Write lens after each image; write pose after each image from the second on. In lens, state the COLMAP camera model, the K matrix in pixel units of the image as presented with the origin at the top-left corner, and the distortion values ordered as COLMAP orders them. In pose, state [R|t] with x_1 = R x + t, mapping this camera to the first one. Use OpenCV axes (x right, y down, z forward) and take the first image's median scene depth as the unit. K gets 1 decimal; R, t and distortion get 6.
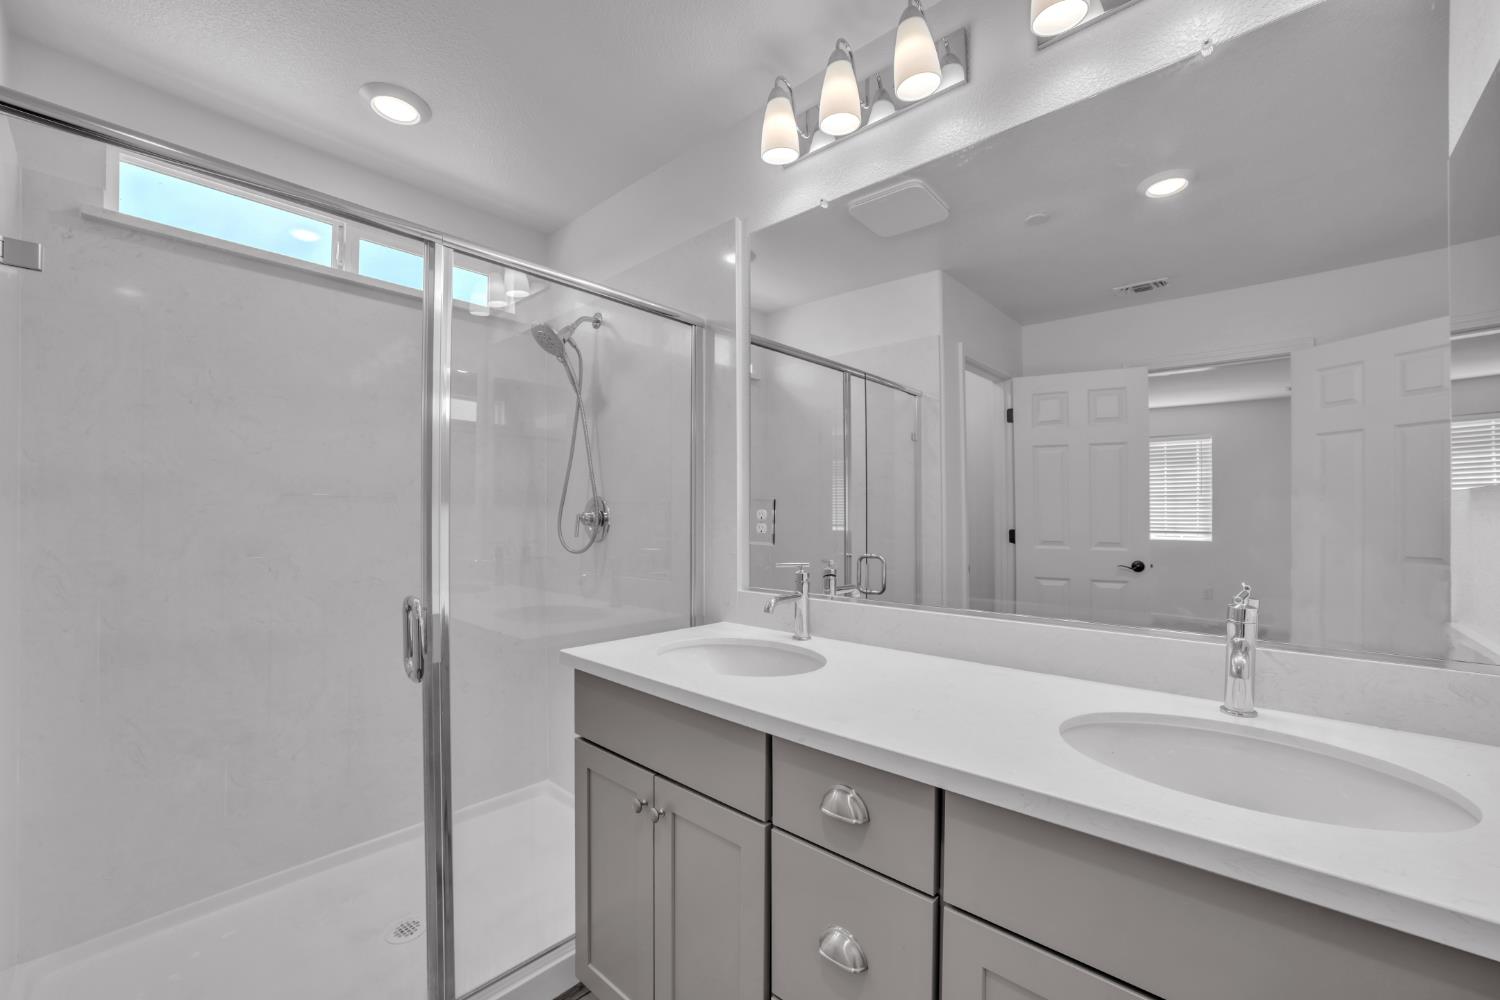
lens RADIAL K [[609.0, 0, 742.8], [0, 609.0, 507.7], [0, 0, 1]] dist [-0.014773, 0.000671]
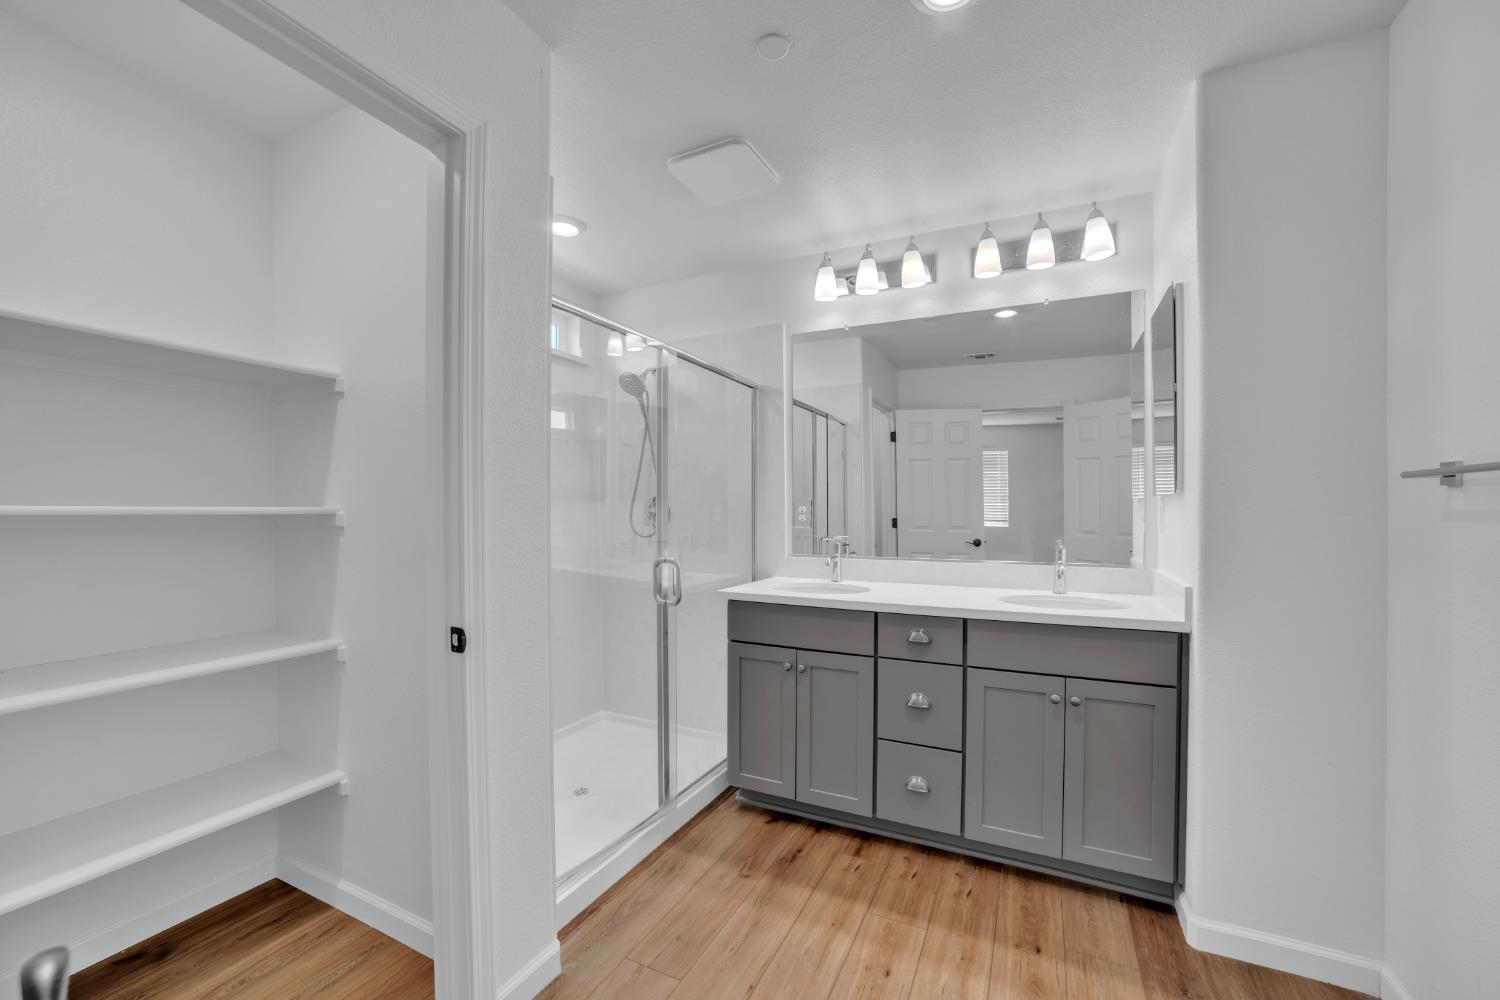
lens RADIAL K [[609.0, 0, 747.1], [0, 609.0, 502.2], [0, 0, 1]] dist [-0.014773, 0.000671]
pose [[0.961708, -0.000653, 0.274076, -0.432692], [-0.000005, 0.999997, 0.002399, -0.009308], [-0.274077, -0.002308, 0.961705, -0.409107]]
